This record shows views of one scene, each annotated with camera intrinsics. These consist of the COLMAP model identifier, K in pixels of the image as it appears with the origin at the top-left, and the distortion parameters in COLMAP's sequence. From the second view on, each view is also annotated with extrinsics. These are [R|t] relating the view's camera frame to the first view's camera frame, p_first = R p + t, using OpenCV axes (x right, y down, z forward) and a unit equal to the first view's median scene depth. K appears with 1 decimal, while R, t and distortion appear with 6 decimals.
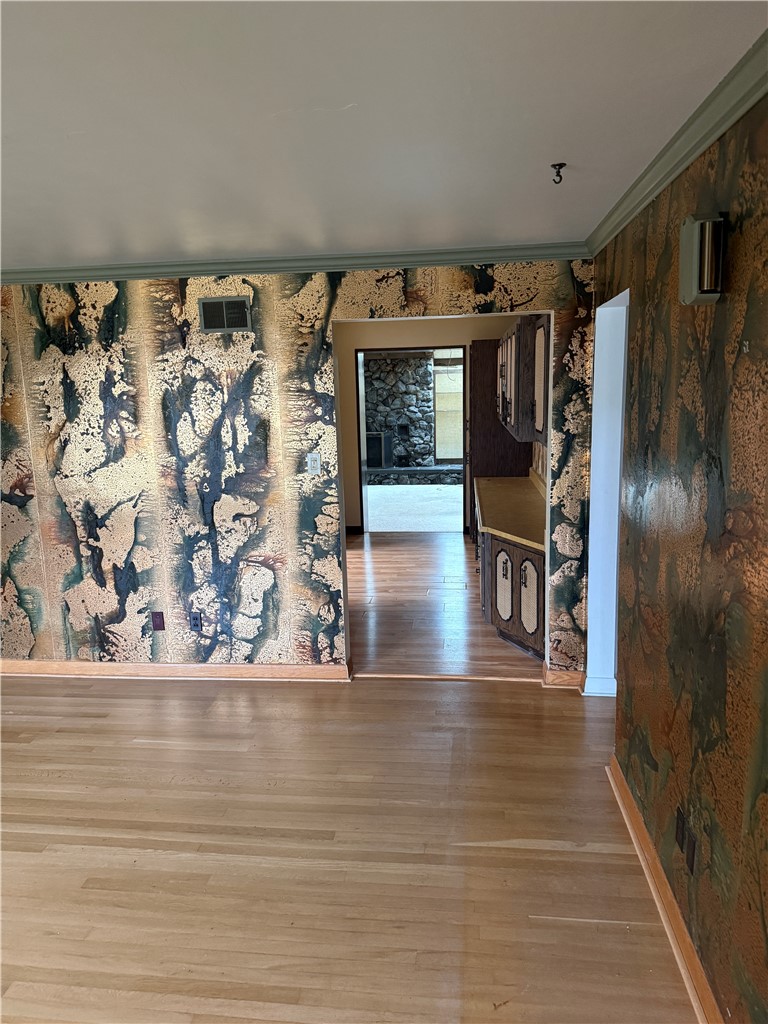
lens RADIAL K [[714.5, 0, 381.8], [0, 714.5, 511.6], [0, 0, 1]] dist [0.002827, -0.010470]
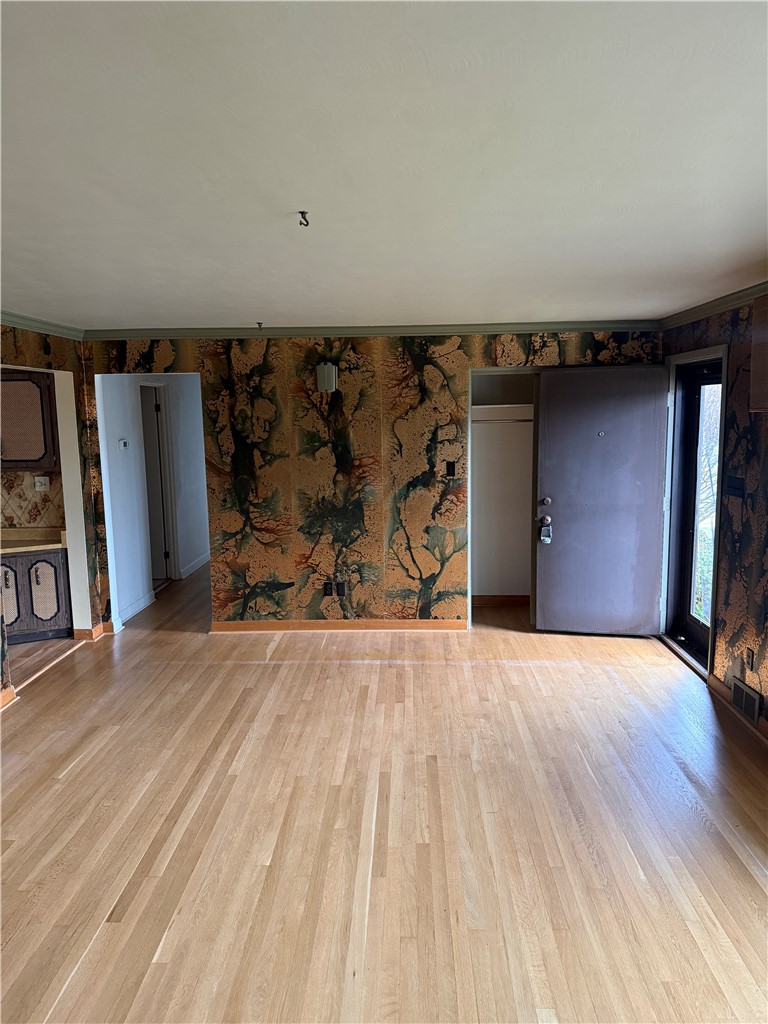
lens RADIAL K [[714.5, 0, 382.5], [0, 714.5, 512.9], [0, 0, 1]] dist [0.002827, -0.010470]
pose [[-0.076115, -0.113653, 0.990601, -1.715253], [0.201867, 0.971153, 0.126932, -0.085632], [-0.976451, 0.209631, -0.050977, 0.719873]]
